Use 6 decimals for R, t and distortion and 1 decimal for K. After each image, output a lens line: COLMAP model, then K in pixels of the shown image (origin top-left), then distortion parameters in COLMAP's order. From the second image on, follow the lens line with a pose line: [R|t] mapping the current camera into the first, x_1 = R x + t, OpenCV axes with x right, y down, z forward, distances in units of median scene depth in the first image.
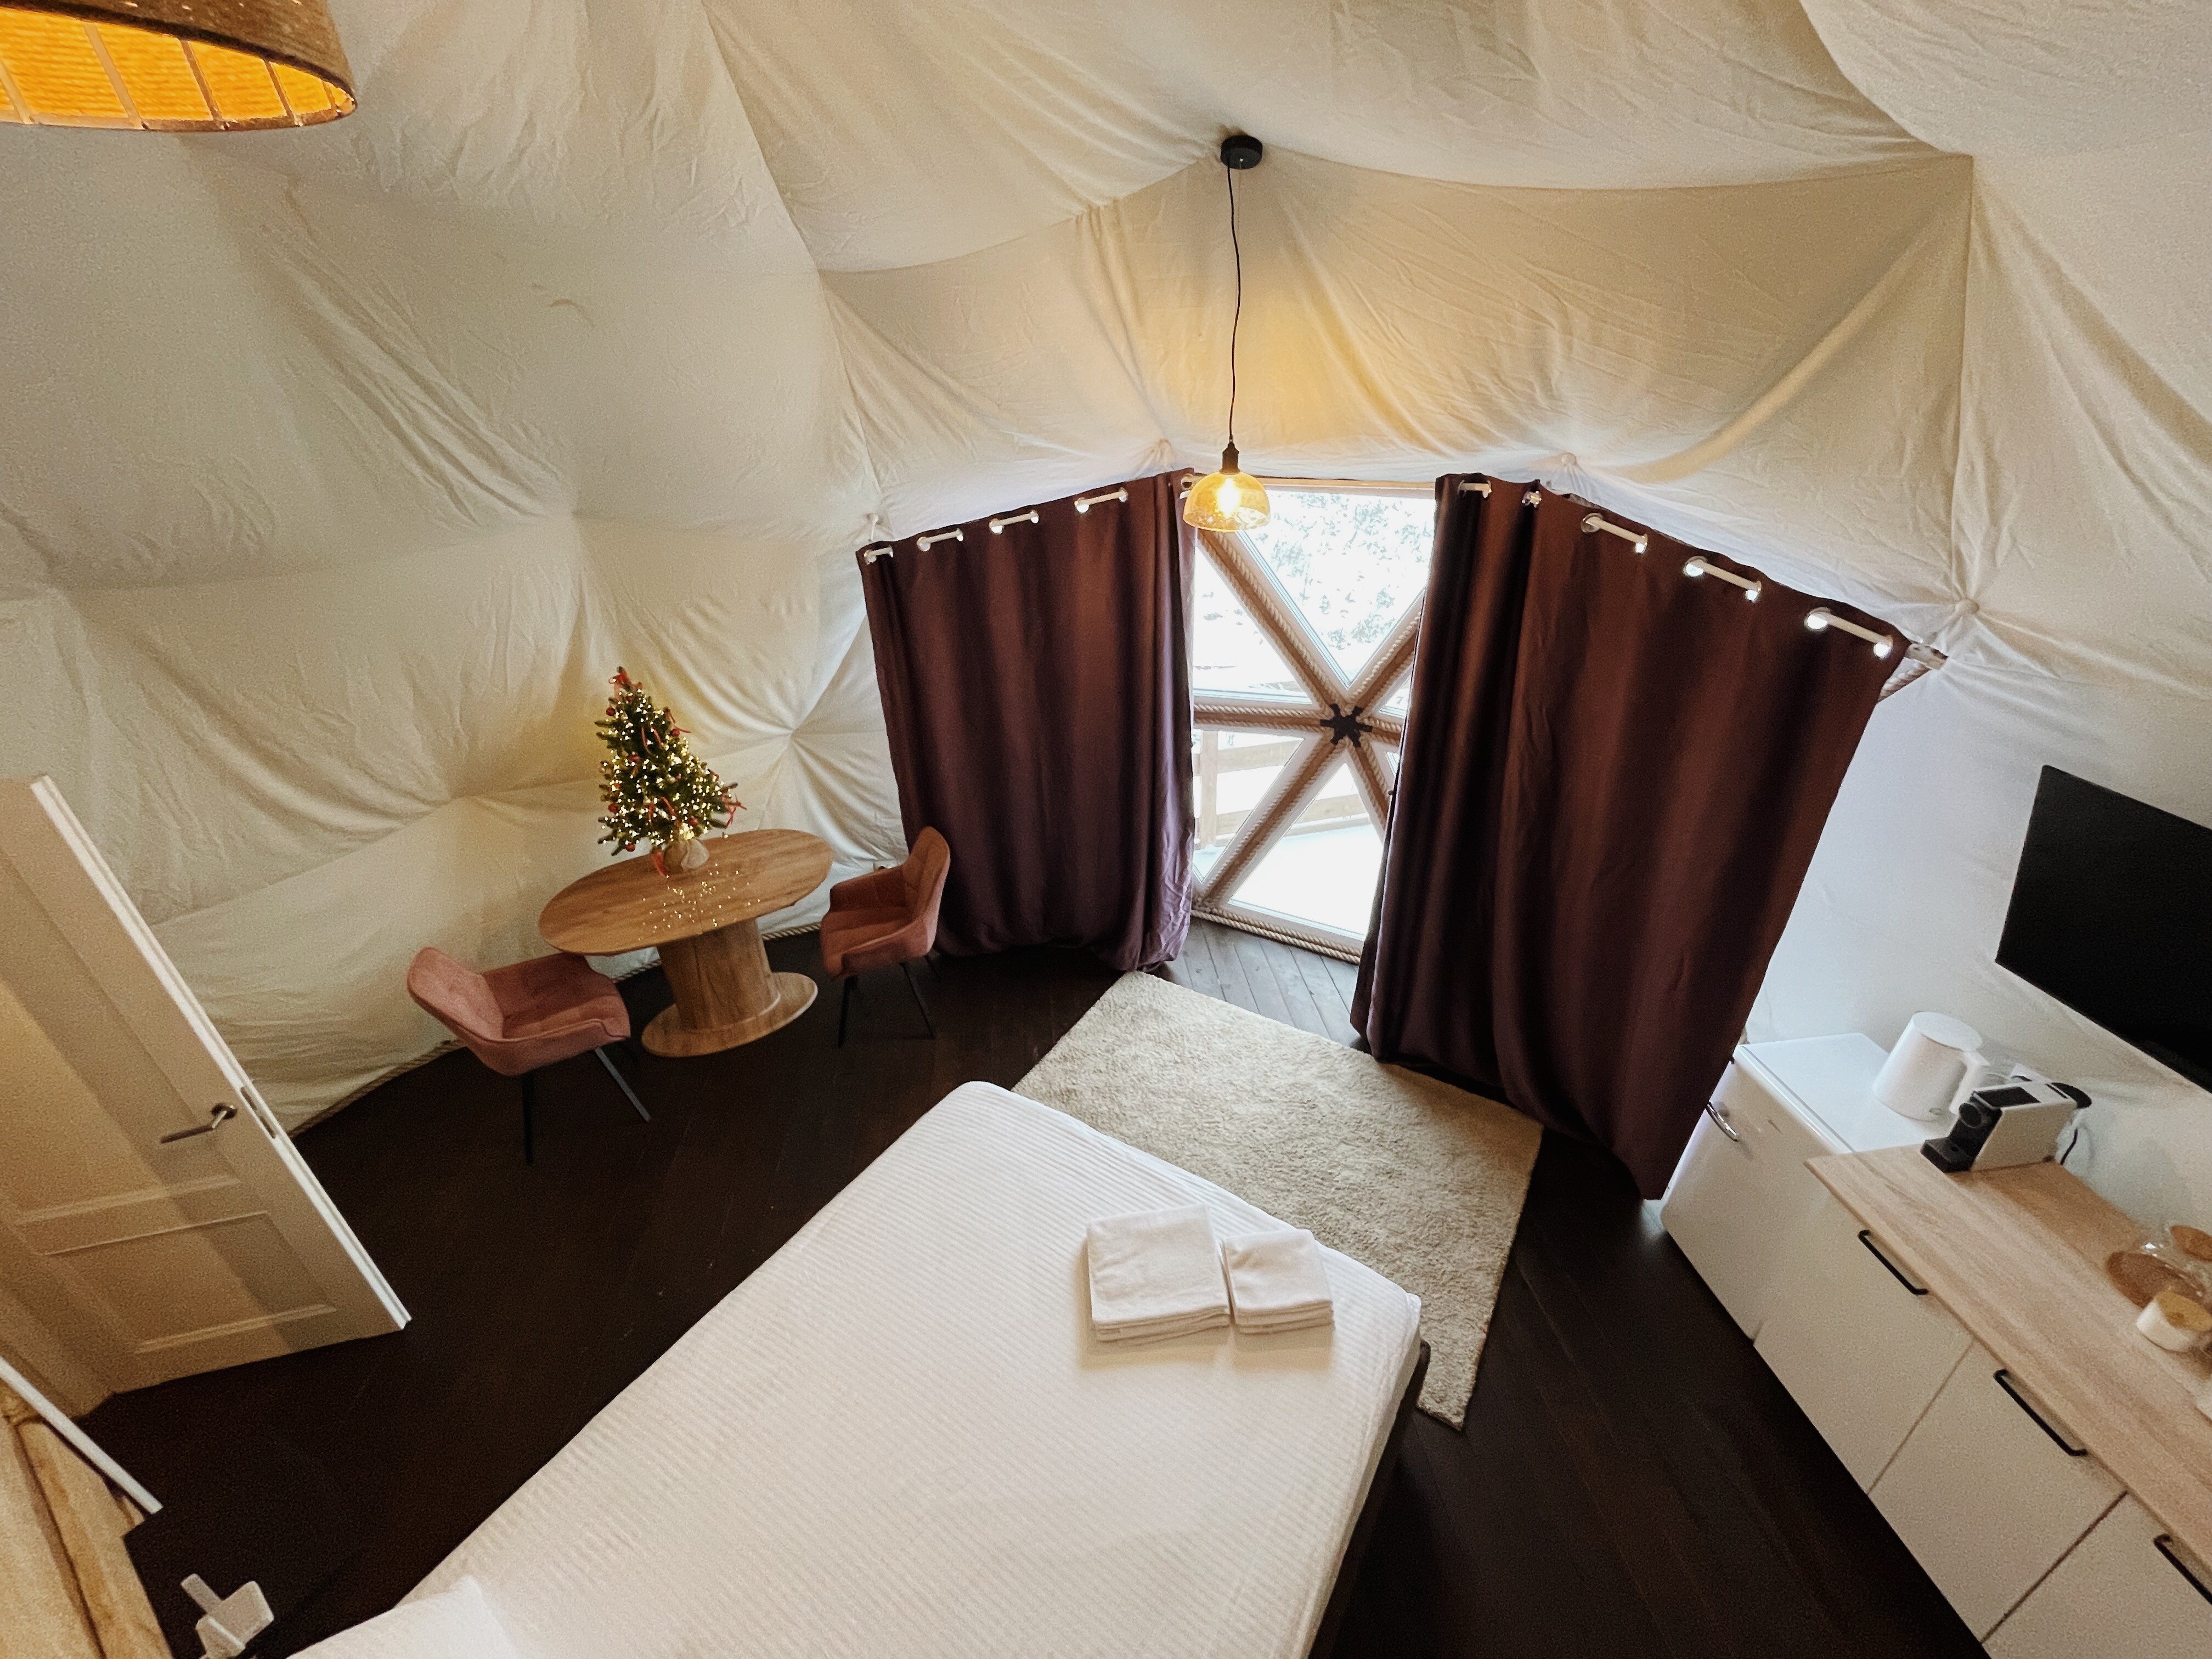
lens RADIAL K [[890.8, 0, 1106.0], [0, 890.8, 829.5], [0, 0, 1]] dist [-0.001873, -0.000918]
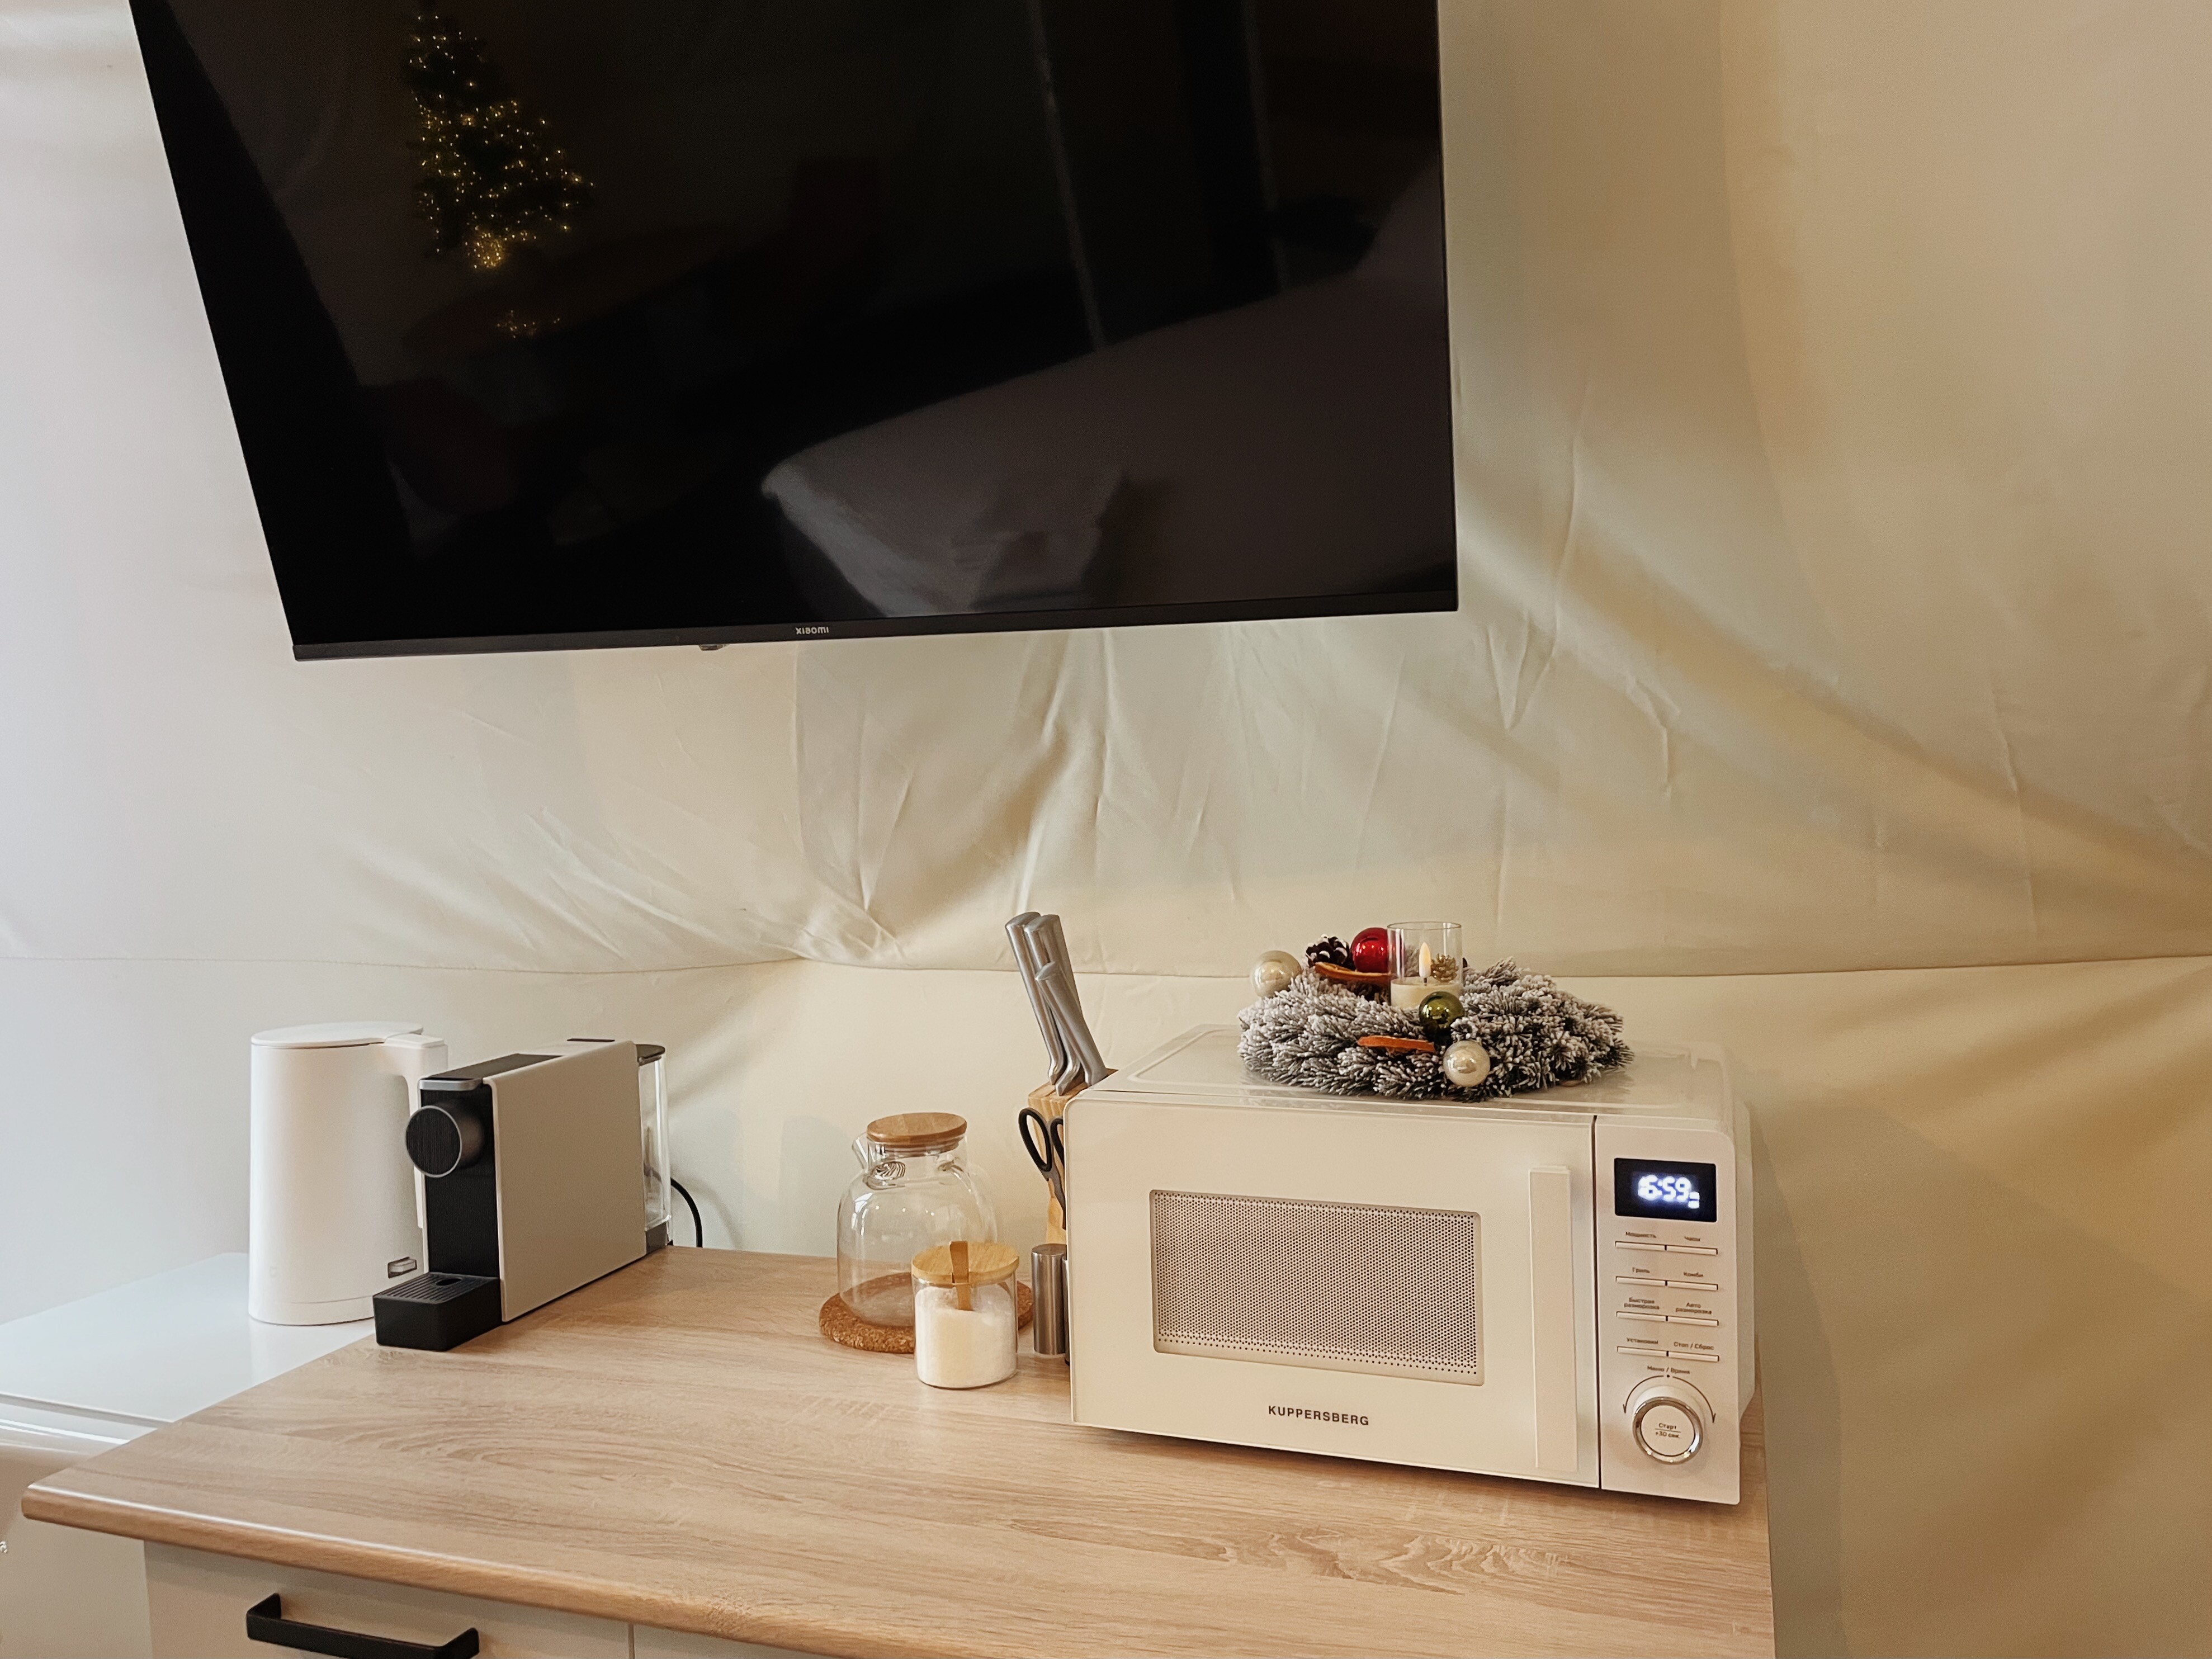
lens RADIAL K [[1672.2, 0, 1106.0], [0, 1672.2, 829.5], [0, 0, 1]] dist [0.006190, 0.002694]
pose [[0.440933, -0.009710, 0.897488, 0.349930], [0.440545, 0.873542, -0.206988, 0.312763], [-0.781984, 0.486651, 0.389451, 0.335280]]
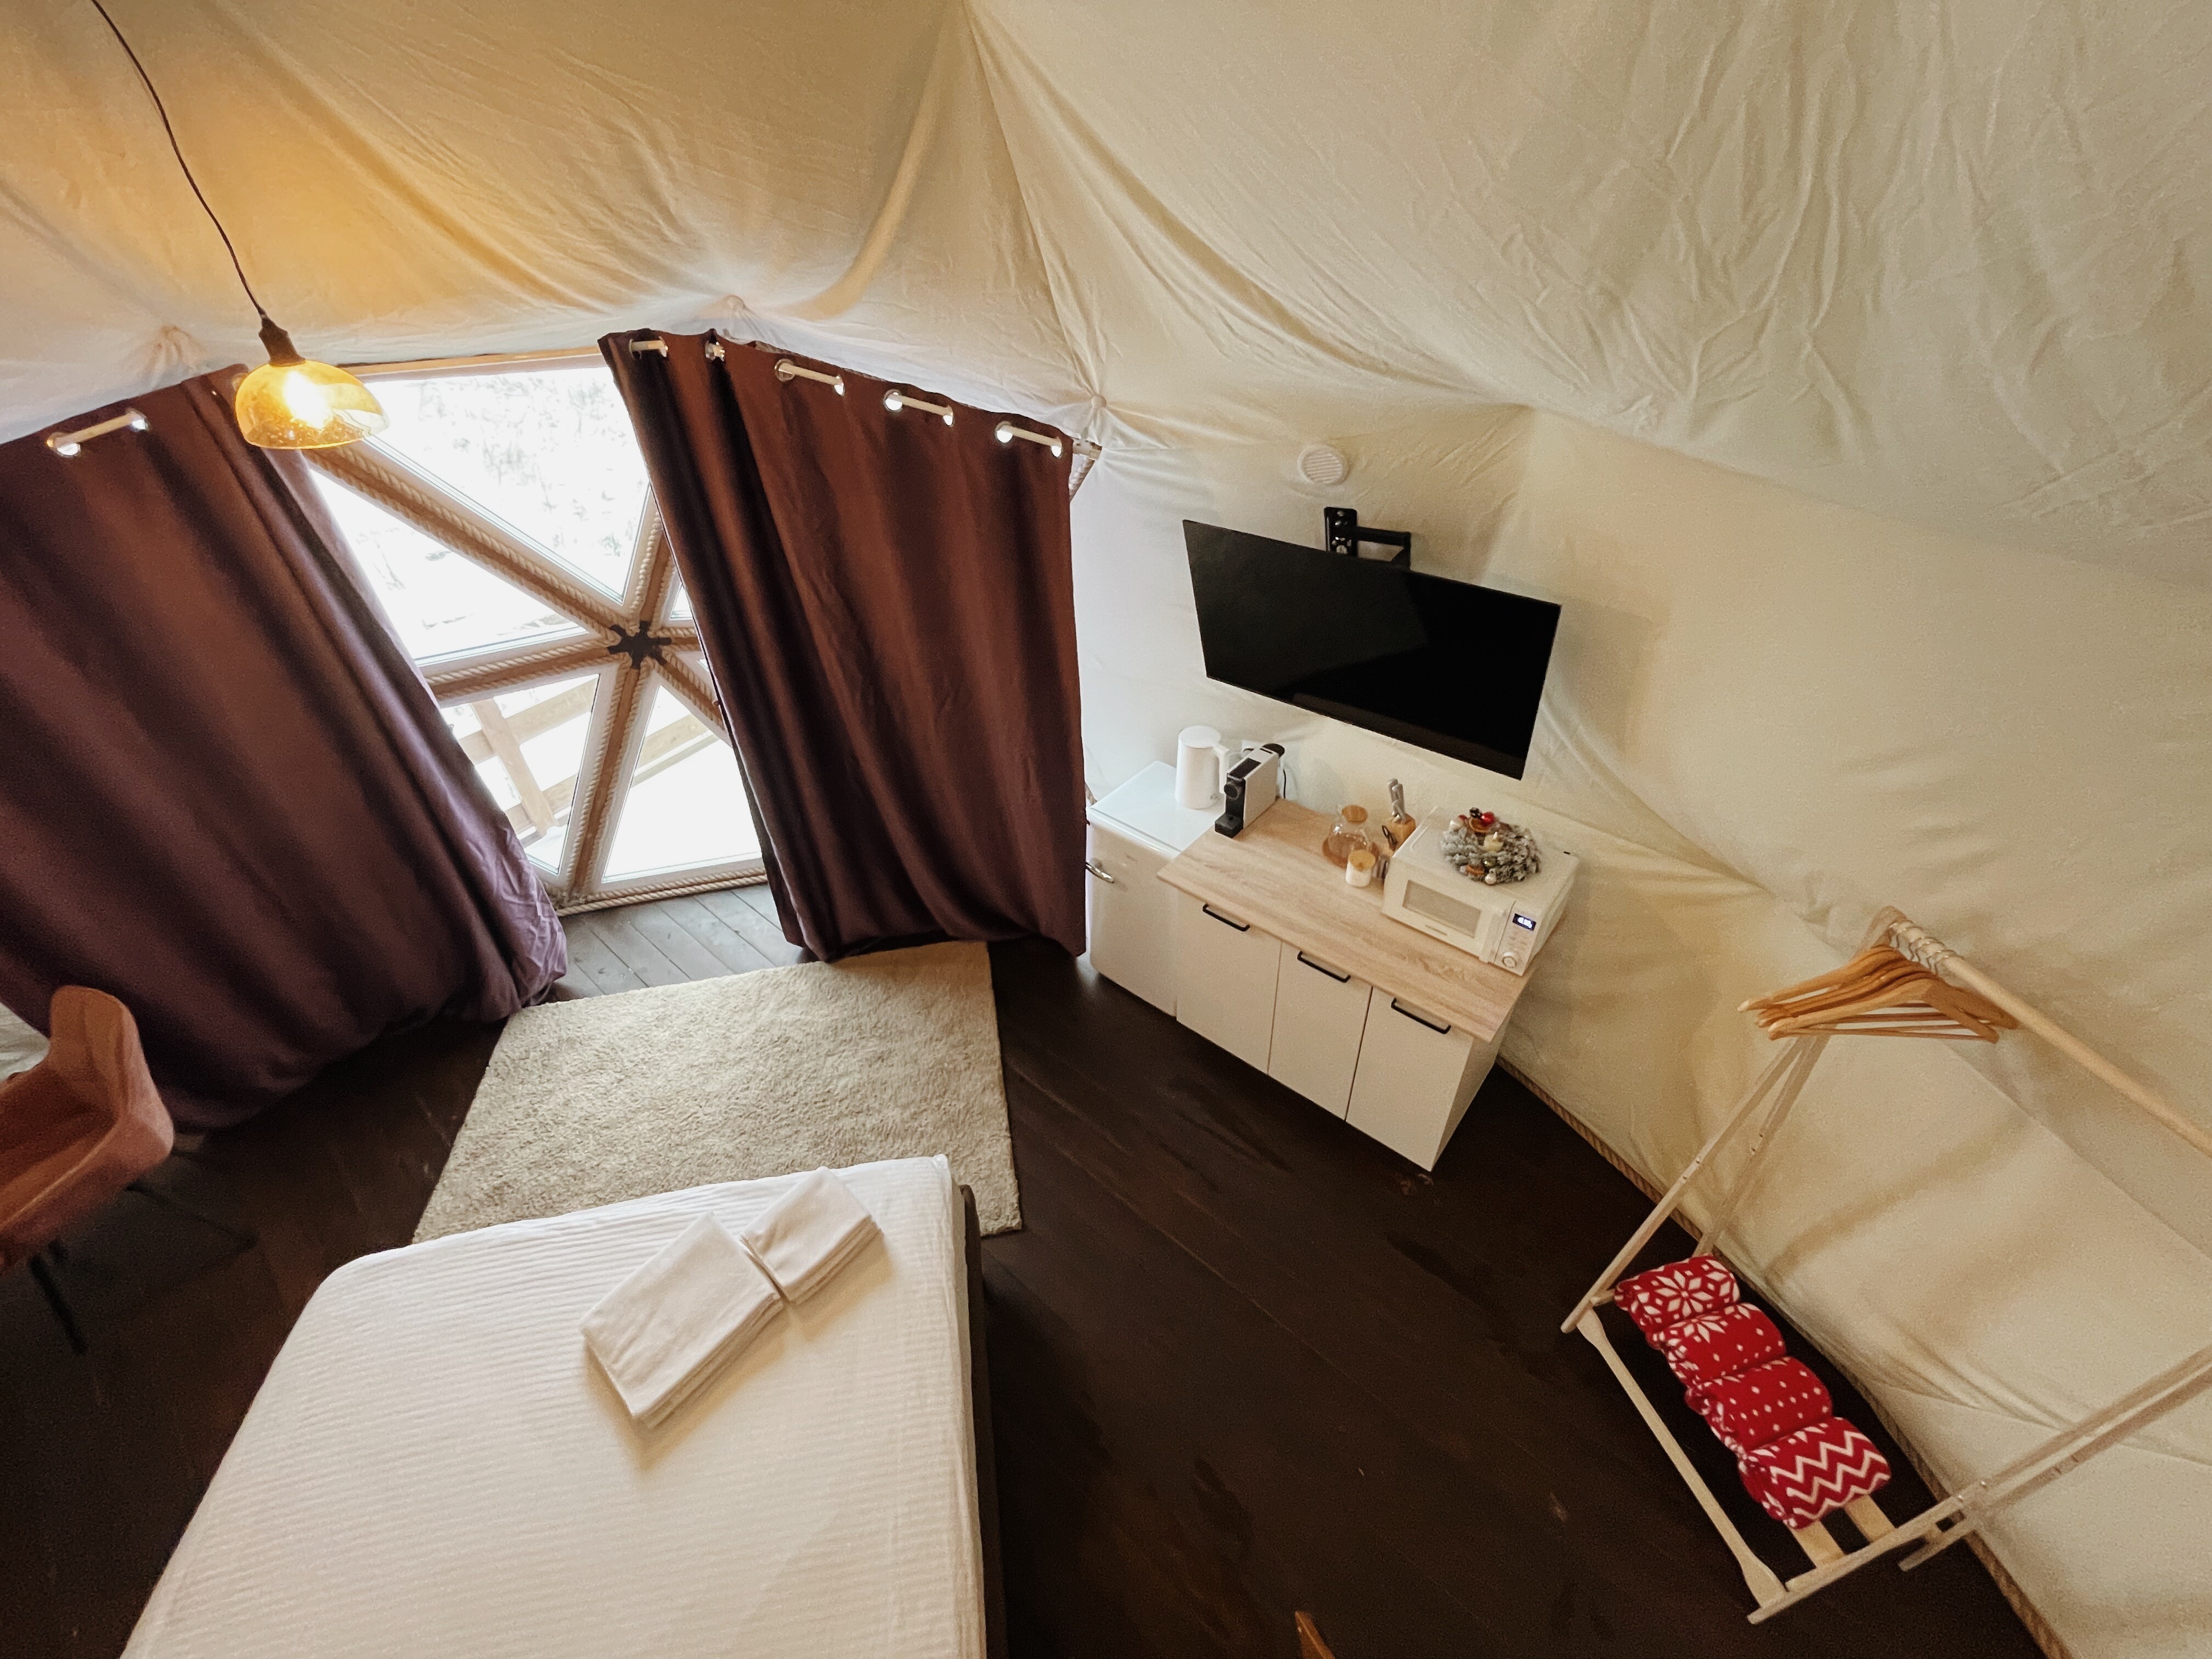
lens RADIAL K [[890.8, 0, 1106.0], [0, 890.8, 829.5], [0, 0, 1]] dist [-0.001873, -0.000918]
pose [[0.723787, -0.412287, 0.553310, 0.049674], [0.338309, 0.910909, 0.236202, -0.003800], [-0.601398, 0.016230, 0.798784, 0.030162]]
